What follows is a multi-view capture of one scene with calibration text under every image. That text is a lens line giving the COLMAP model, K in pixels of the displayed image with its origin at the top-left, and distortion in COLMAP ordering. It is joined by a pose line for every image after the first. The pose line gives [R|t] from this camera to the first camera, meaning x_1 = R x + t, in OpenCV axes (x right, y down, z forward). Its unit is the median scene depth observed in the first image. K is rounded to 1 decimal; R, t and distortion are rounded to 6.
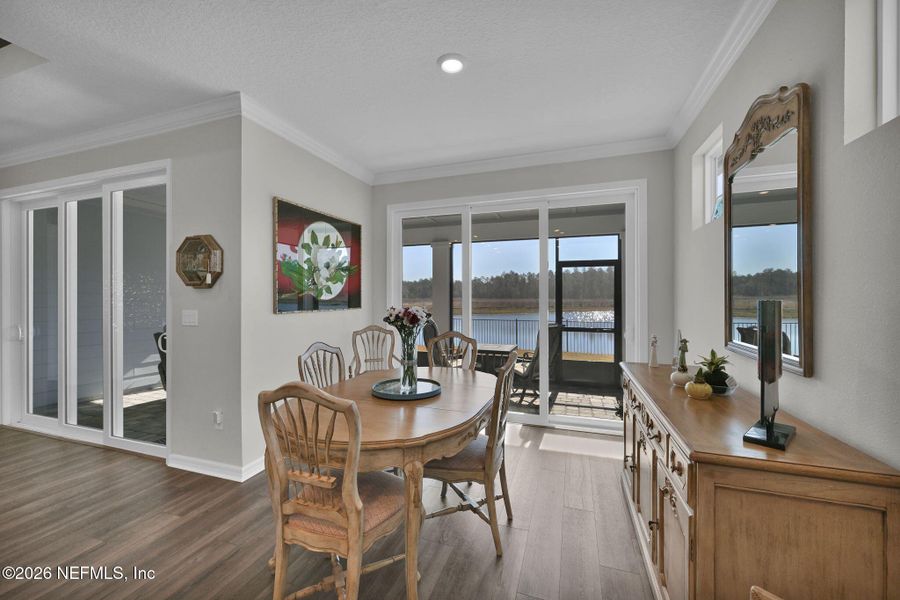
lens RADIAL K [[354.9, 0, 450.0], [0, 354.9, 300.0], [0, 0, 1]] dist [-0.000397, 0.000062]
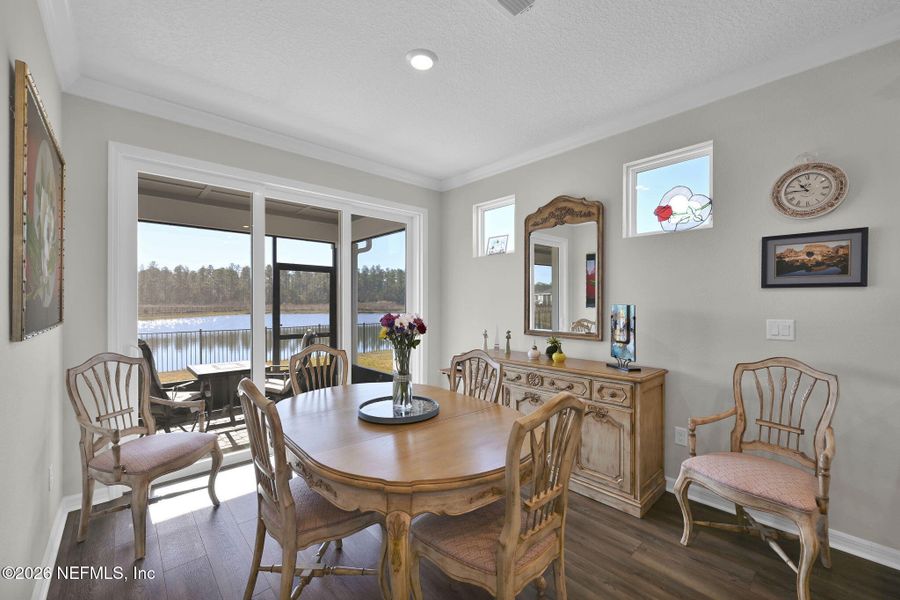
lens RADIAL K [[368.1, 0, 452.9], [0, 368.1, 305.9], [0, 0, 1]] dist [-0.000707, -0.000037]
pose [[0.479068, -0.005364, 0.877761, -0.386872], [0.004271, 0.999984, 0.003780, -0.001812], [-0.877767, 0.001938, 0.479083, 0.206391]]
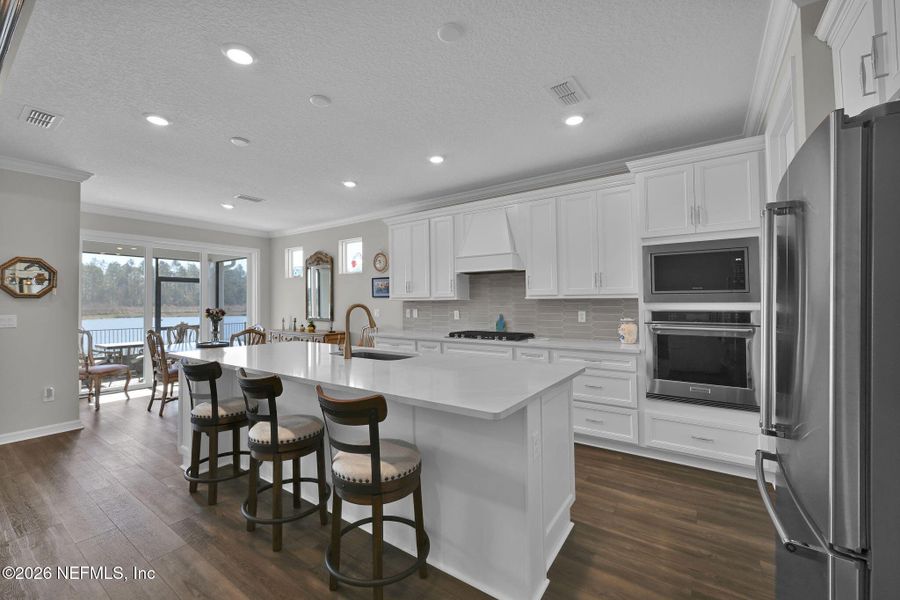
lens RADIAL K [[386.6, 0, 452.6], [0, 386.6, 303.1], [0, 0, 1]] dist [0.000433, 0.000047]
pose [[0.287795, 0.002662, 0.957688, -0.946096], [0.010762, 0.999924, -0.006013, 0.007636], [-0.957632, 0.012037, 0.287745, -0.550538]]
